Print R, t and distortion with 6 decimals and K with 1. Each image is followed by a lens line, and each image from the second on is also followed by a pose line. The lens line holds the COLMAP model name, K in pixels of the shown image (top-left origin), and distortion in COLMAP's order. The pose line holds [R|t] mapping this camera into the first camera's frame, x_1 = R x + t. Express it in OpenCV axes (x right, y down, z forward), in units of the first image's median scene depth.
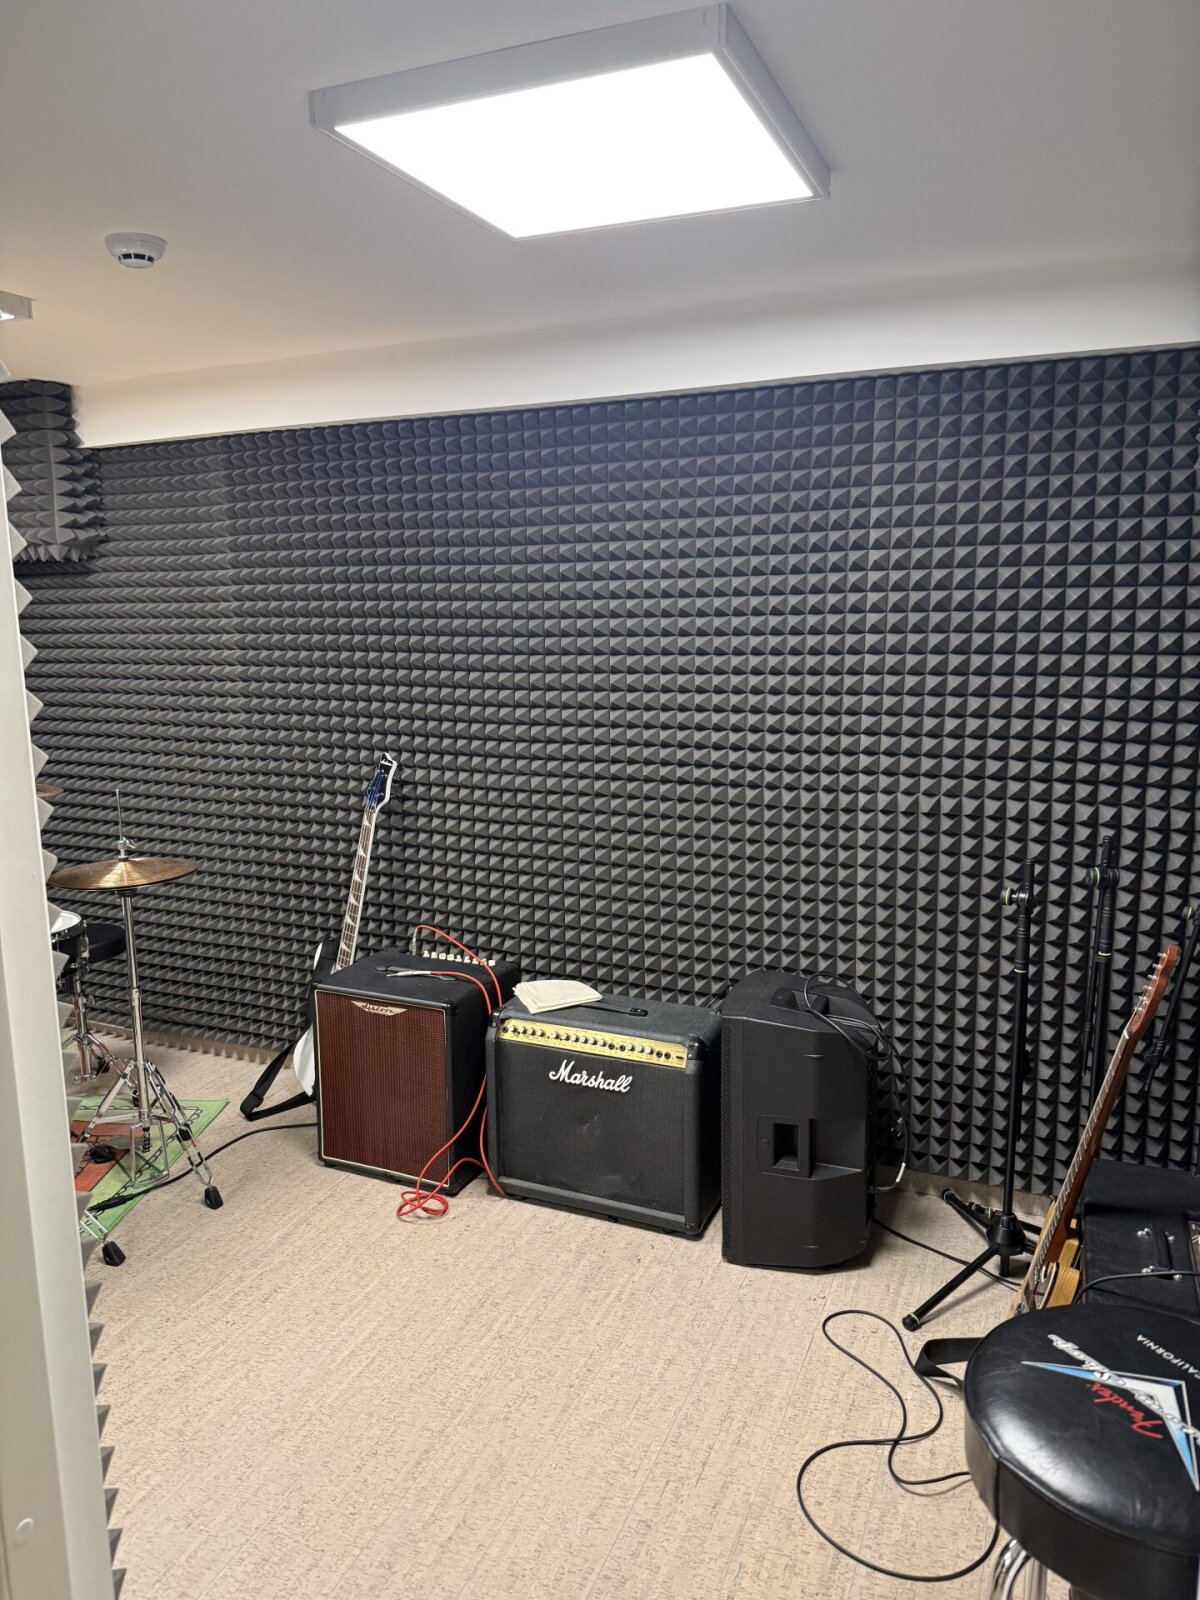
lens RADIAL K [[1102.7, 0, 600.0], [0, 1102.7, 800.0], [0, 0, 1]] dist [0.169421, -0.276291]
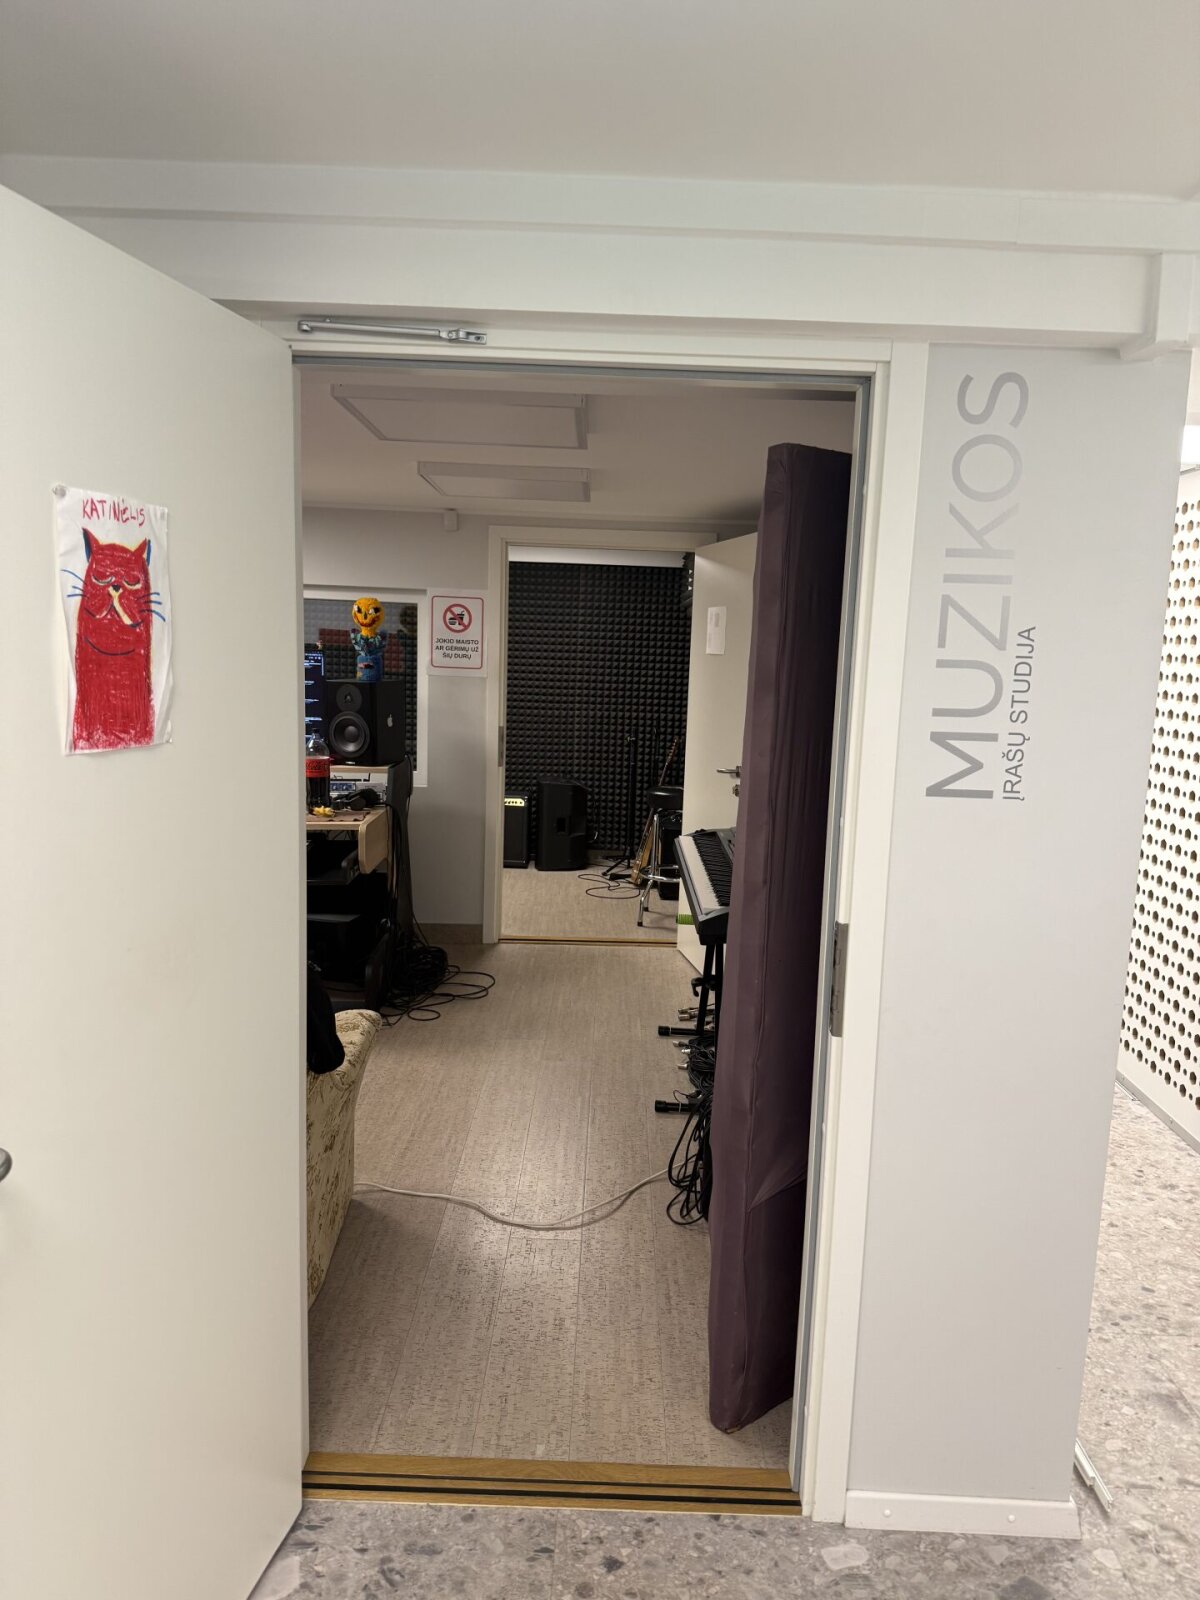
lens RADIAL K [[1102.7, 0, 600.0], [0, 1102.7, 800.0], [0, 0, 1]] dist [0.169421, -0.276291]
pose [[0.919695, -0.014957, 0.392350, -0.824221], [0.023942, 0.999551, -0.018016, 0.279308], [-0.391904, 0.025963, 0.919640, -1.599948]]
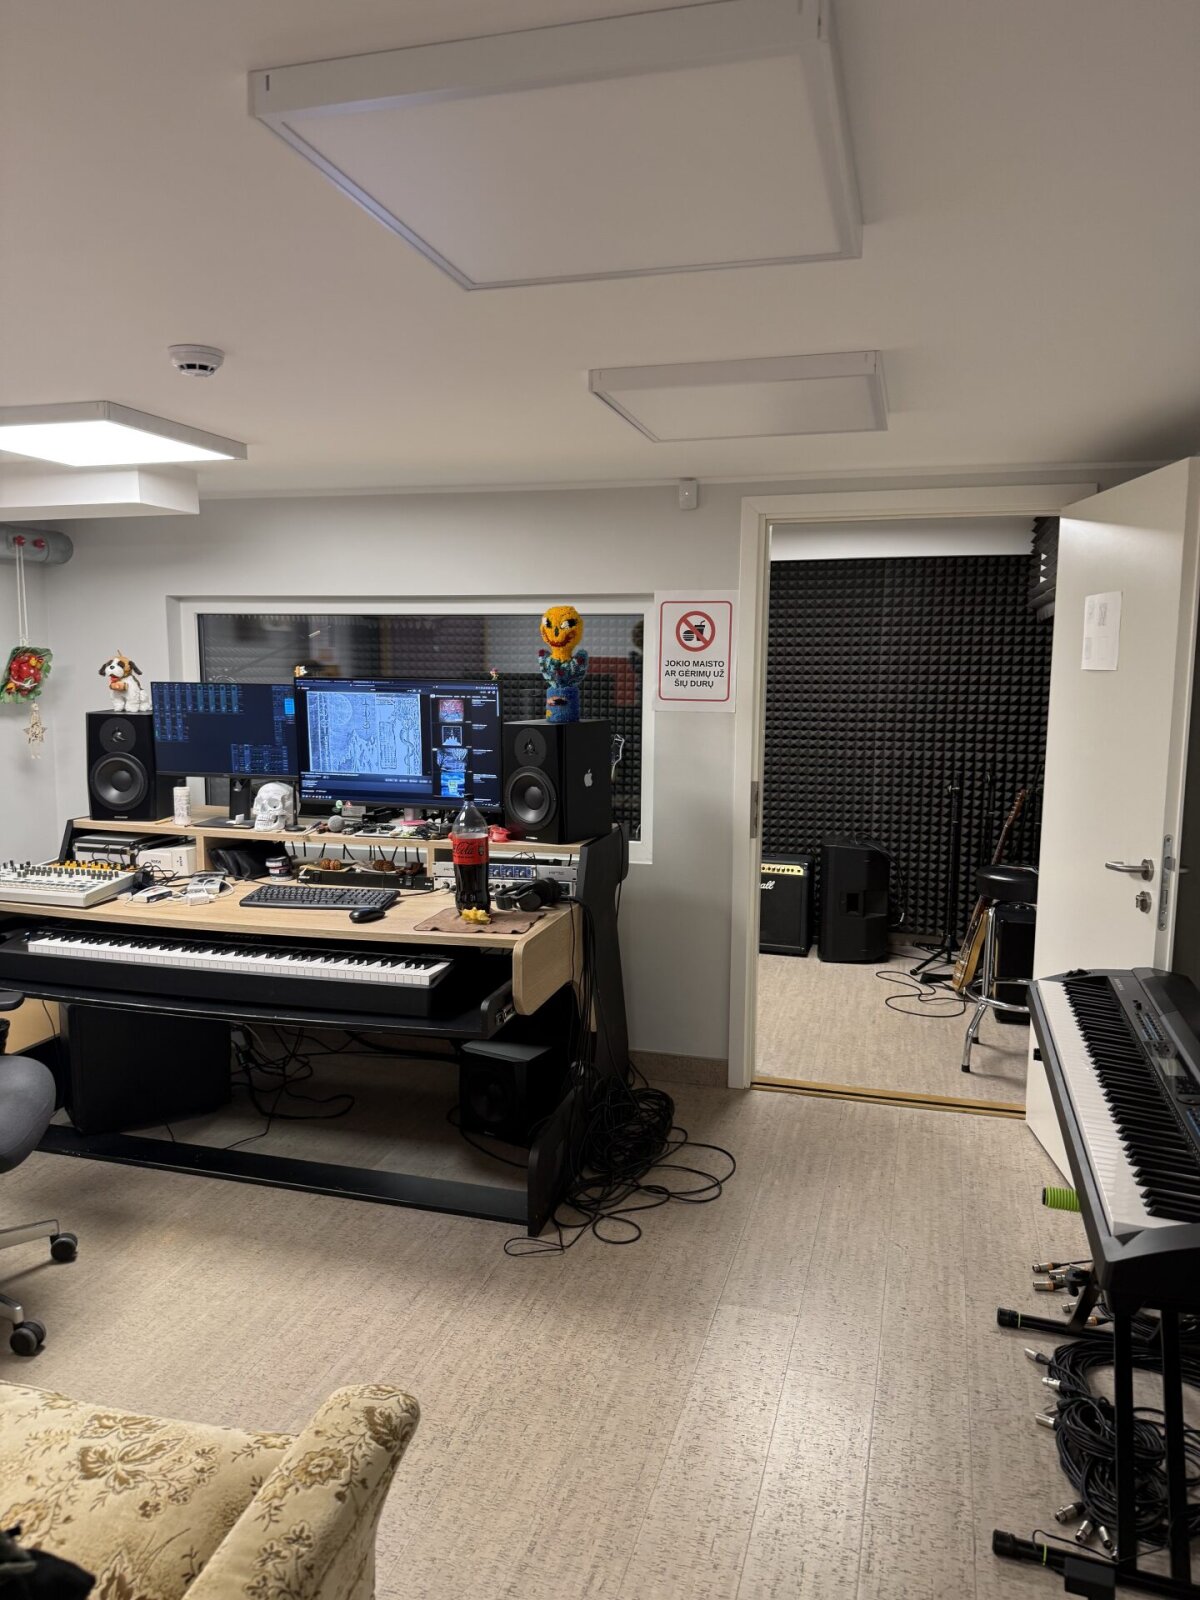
lens RADIAL K [[1102.7, 0, 600.0], [0, 1102.7, 800.0], [0, 0, 1]] dist [0.169421, -0.276291]
pose [[0.992401, 0.002617, 0.123020, -0.565633], [0.002897, 0.999000, -0.044622, 0.189791], [-0.123014, 0.044639, 0.991401, -1.055631]]
